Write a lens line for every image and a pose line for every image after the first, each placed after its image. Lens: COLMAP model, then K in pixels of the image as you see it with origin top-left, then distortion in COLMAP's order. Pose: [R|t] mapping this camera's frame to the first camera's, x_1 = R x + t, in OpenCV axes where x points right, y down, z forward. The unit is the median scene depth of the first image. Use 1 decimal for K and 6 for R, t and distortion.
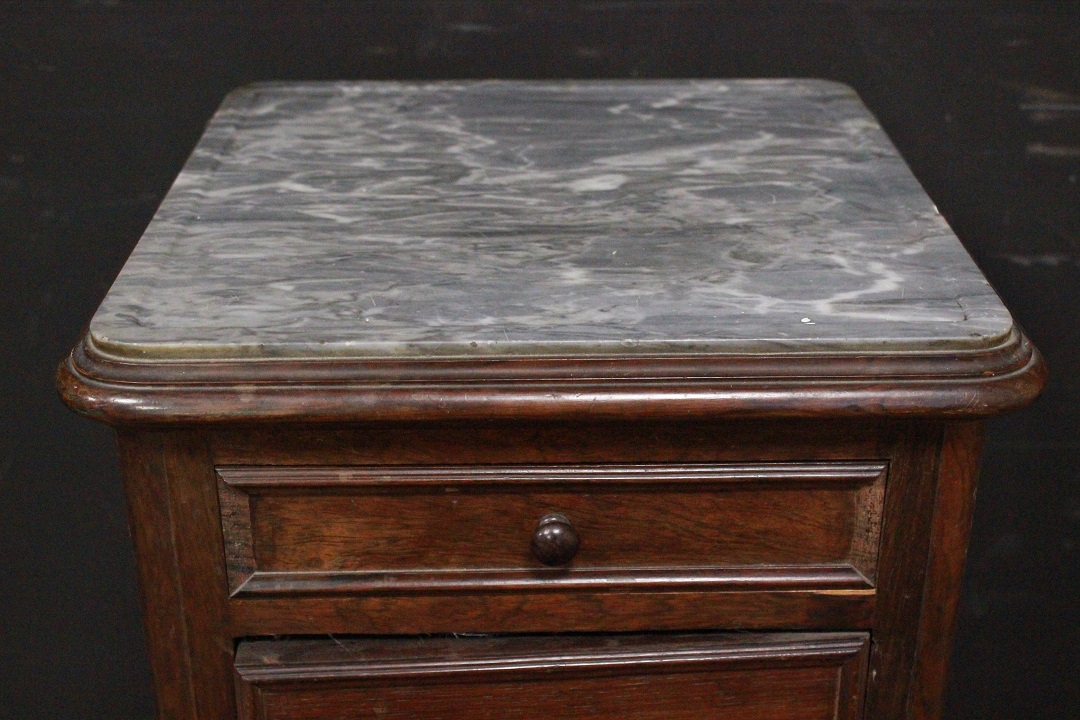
lens RADIAL K [[1589.9, 0, 540.0], [0, 1589.9, 360.0], [0, 0, 1]] dist [-0.035364, -0.059168]
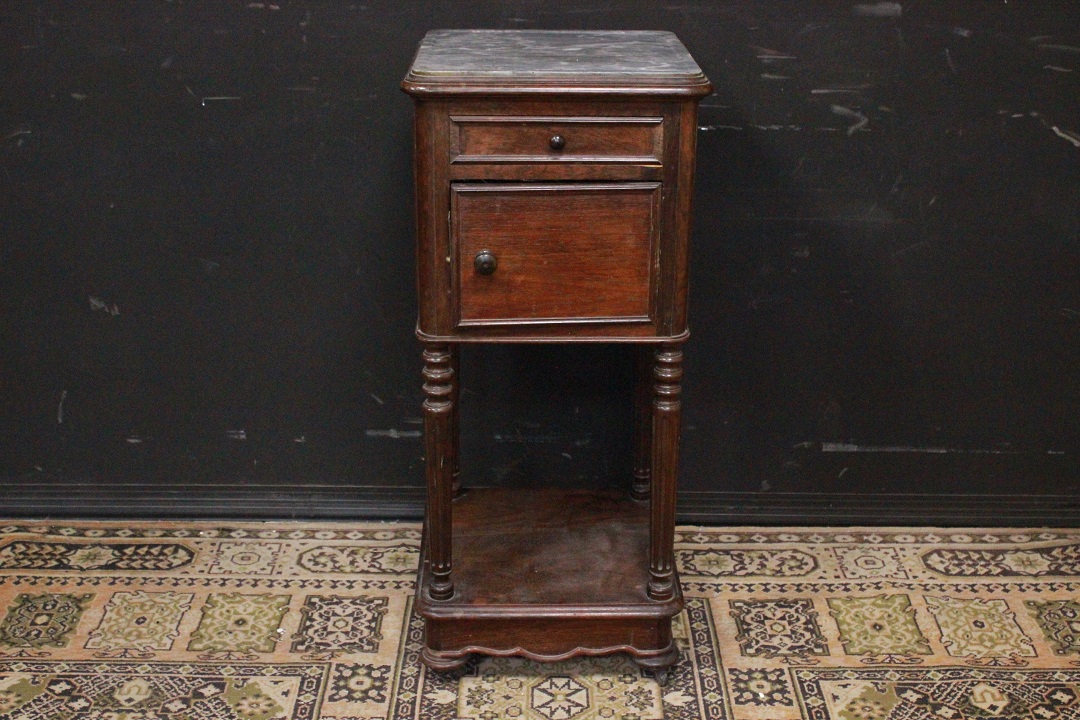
lens RADIAL K [[1457.0, 0, 533.8], [0, 1457.0, 358.1], [0, 0, 1]] dist [-0.054485, 0.034690]
pose [[0.999919, 0.011850, 0.004670, -0.043492], [-0.011412, 0.996338, -0.084735, 0.753322], [-0.005657, 0.084675, 0.996393, -1.748393]]
